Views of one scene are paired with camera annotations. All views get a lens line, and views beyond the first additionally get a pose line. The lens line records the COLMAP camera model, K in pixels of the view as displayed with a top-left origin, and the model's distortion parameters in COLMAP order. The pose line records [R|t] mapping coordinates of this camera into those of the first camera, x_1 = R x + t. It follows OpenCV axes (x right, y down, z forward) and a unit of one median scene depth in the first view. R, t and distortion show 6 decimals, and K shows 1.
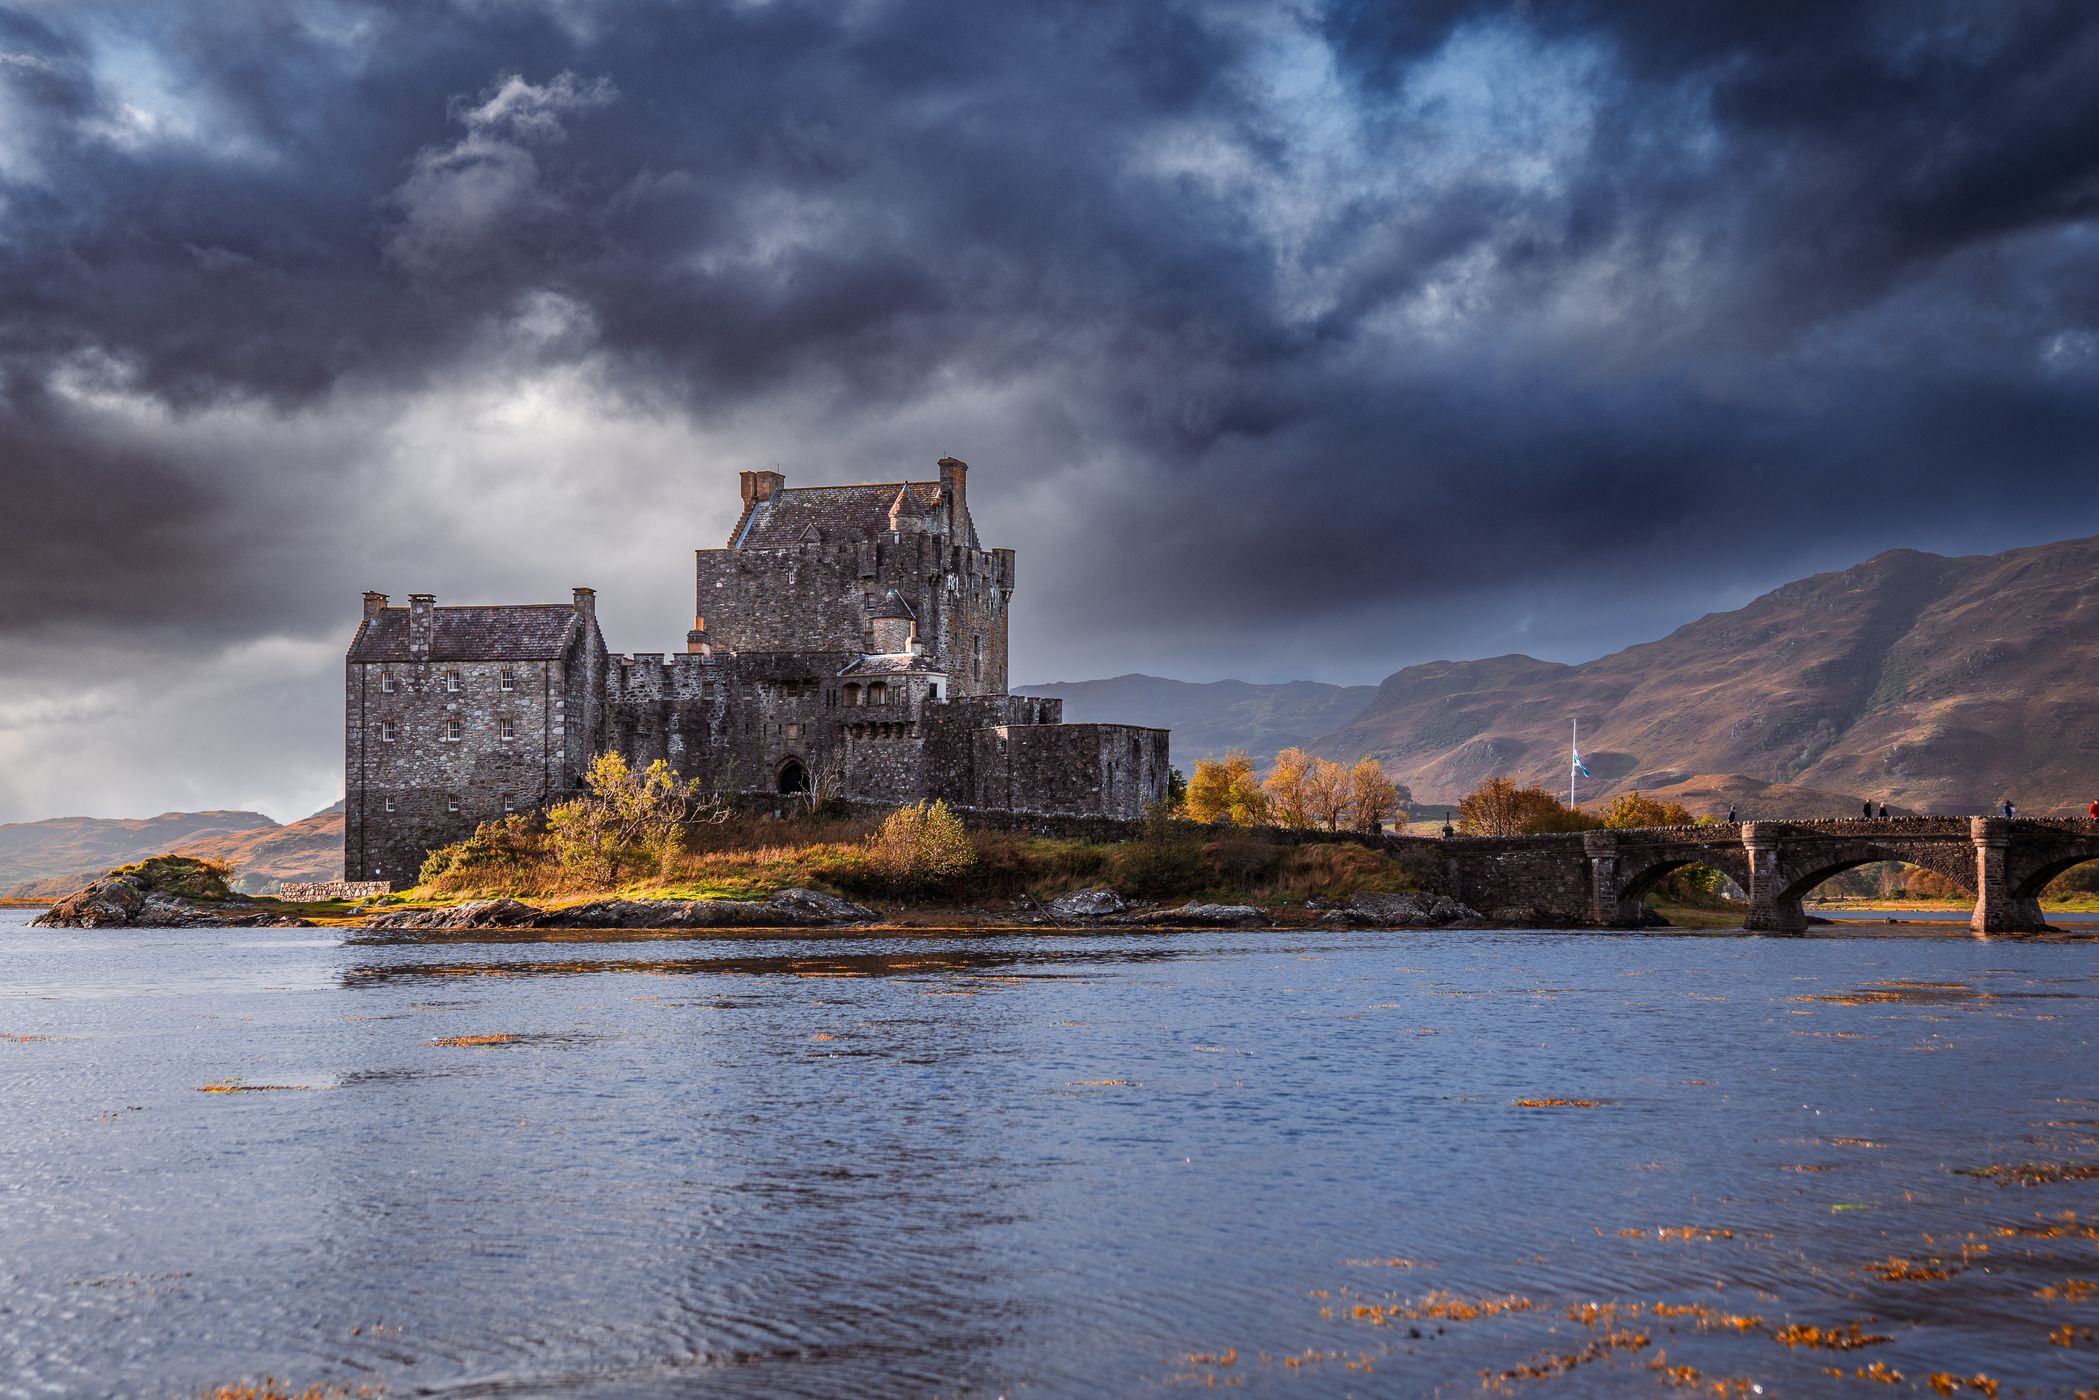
lens RADIAL K [[3298.7, 0, 1045.6], [0, 3298.7, 763.6], [0, 0, 1]] dist [0.211748, 0.000000]
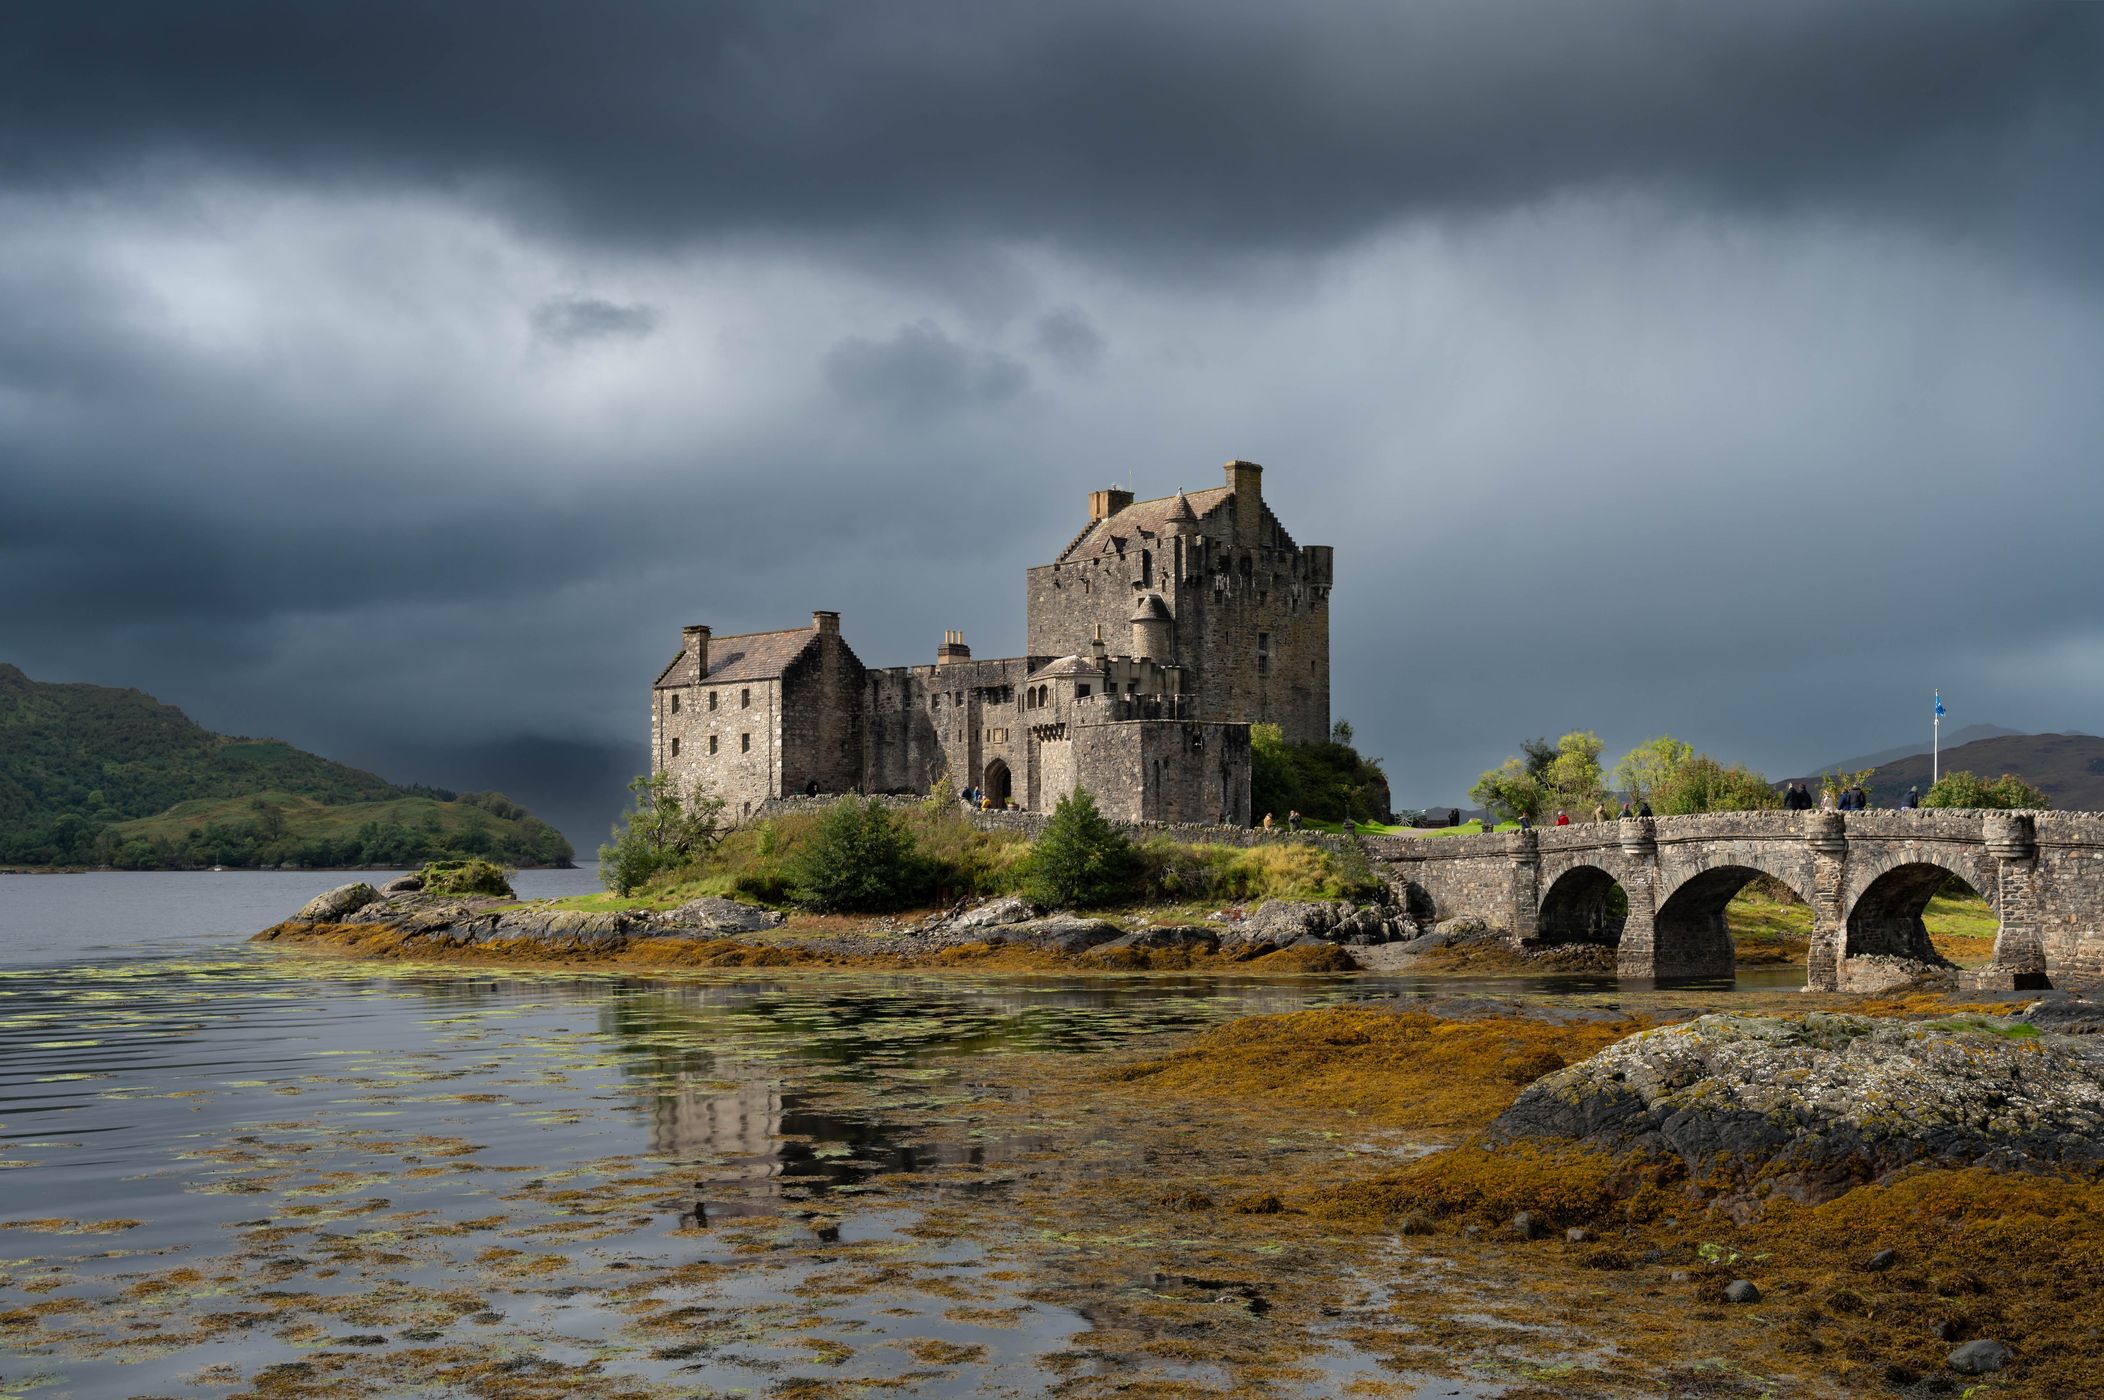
lens RADIAL K [[2401.1, 0, 1045.9], [0, 2401.1, 697.9], [0, 0, 1]] dist [-0.039666, 0.000000]
pose [[0.836268, -0.039980, -0.546861, 0.355051], [0.028857, 0.999165, -0.028918, 0.000767], [0.547561, 0.008403, 0.836724, 0.372863]]
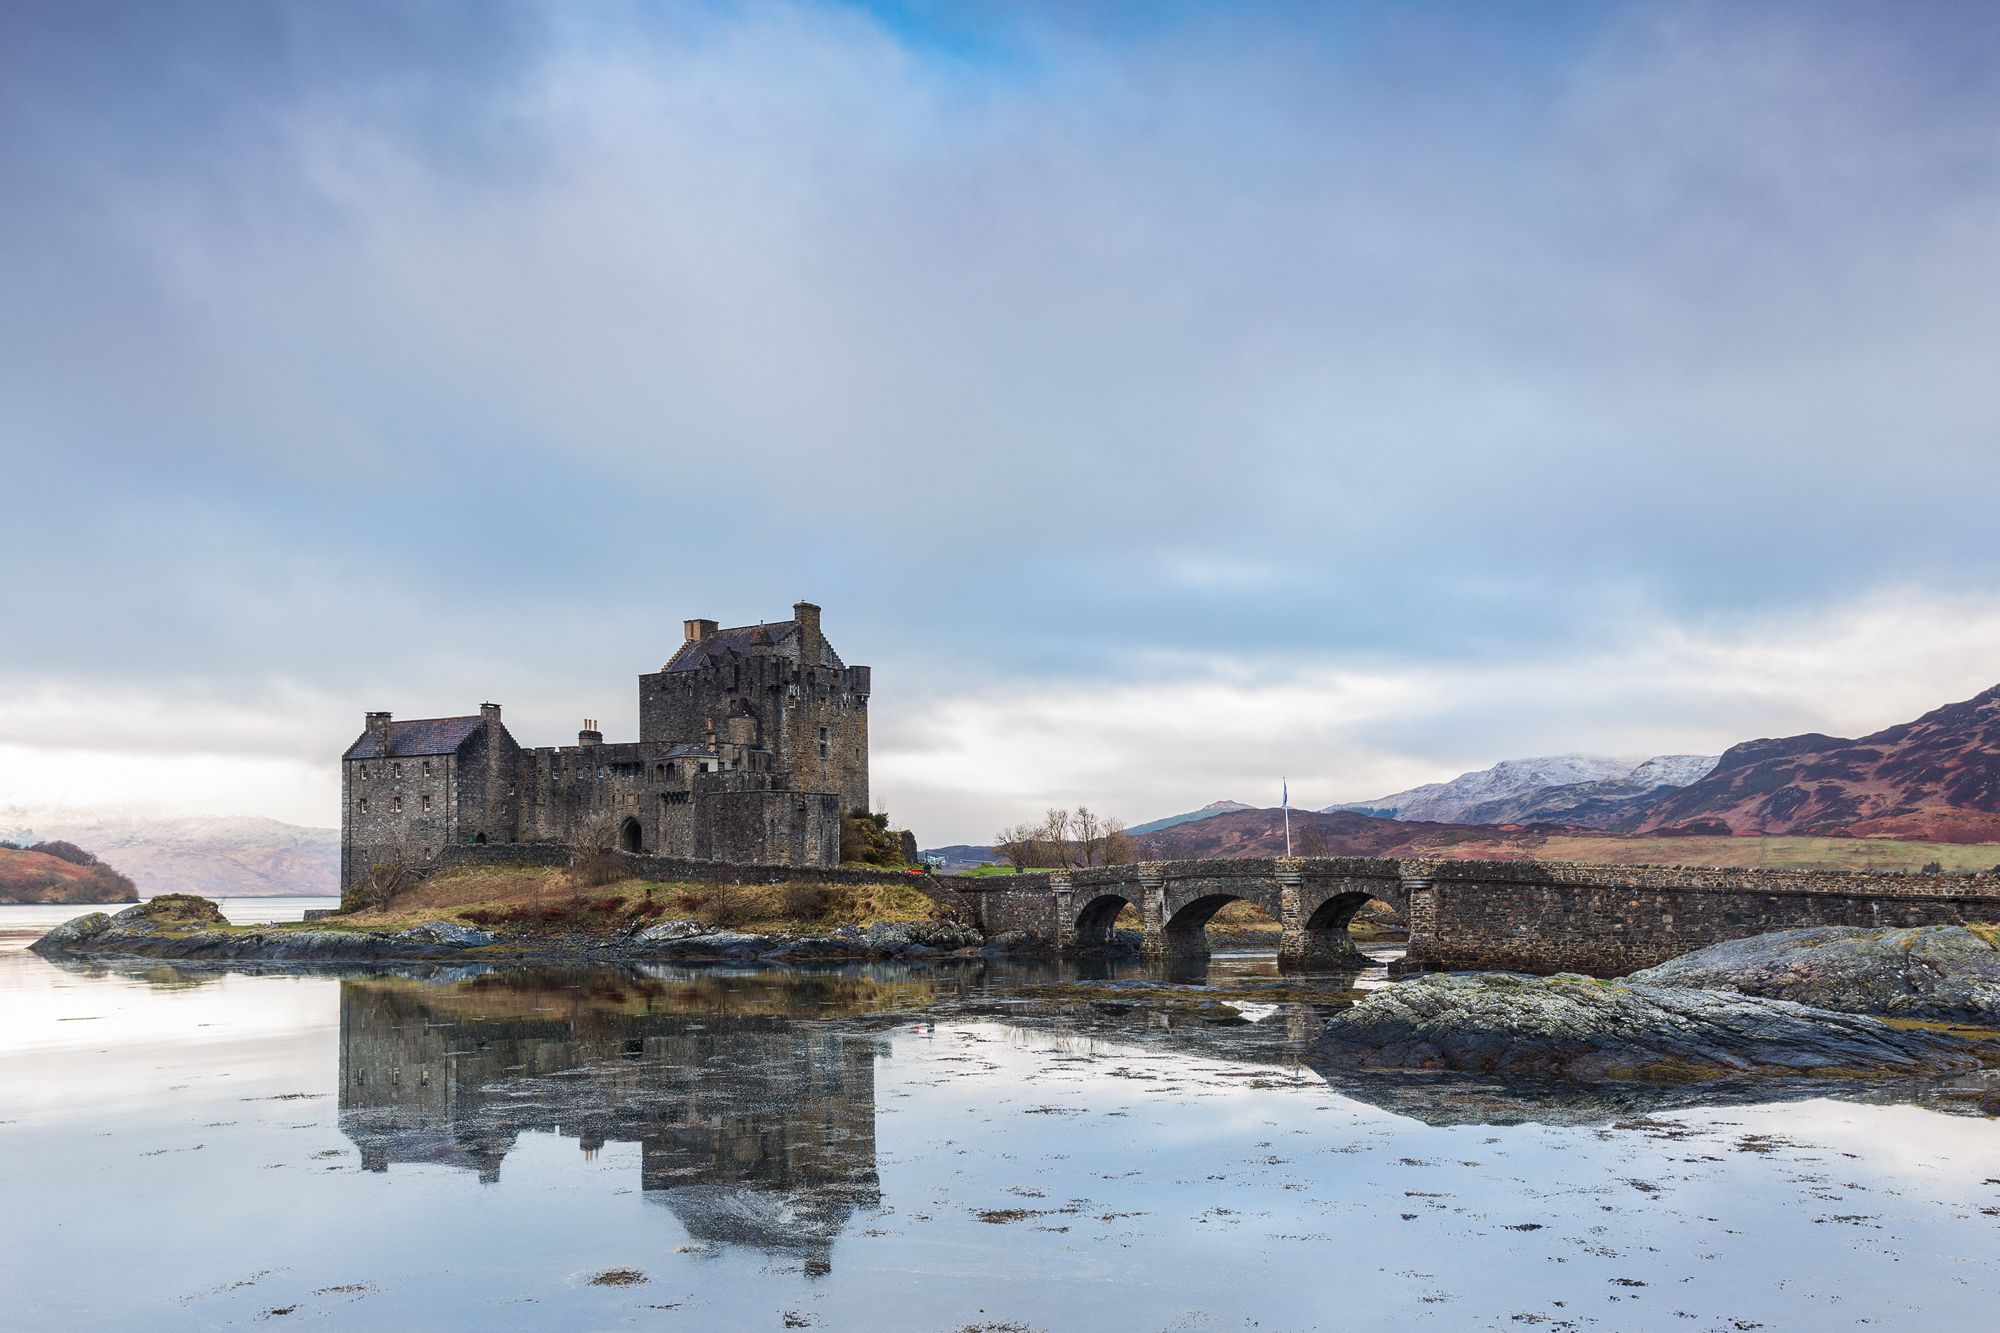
lens RADIAL K [[1834.9, 0, 1023.2], [0, 1834.9, 813.9], [0, 0, 1]] dist [0.019385, 0.000000]
pose [[0.952545, -0.018200, -0.303852, 0.317571], [0.018749, 0.999824, -0.001110, 0.000046], [0.303819, -0.004640, 0.952719, 0.314683]]
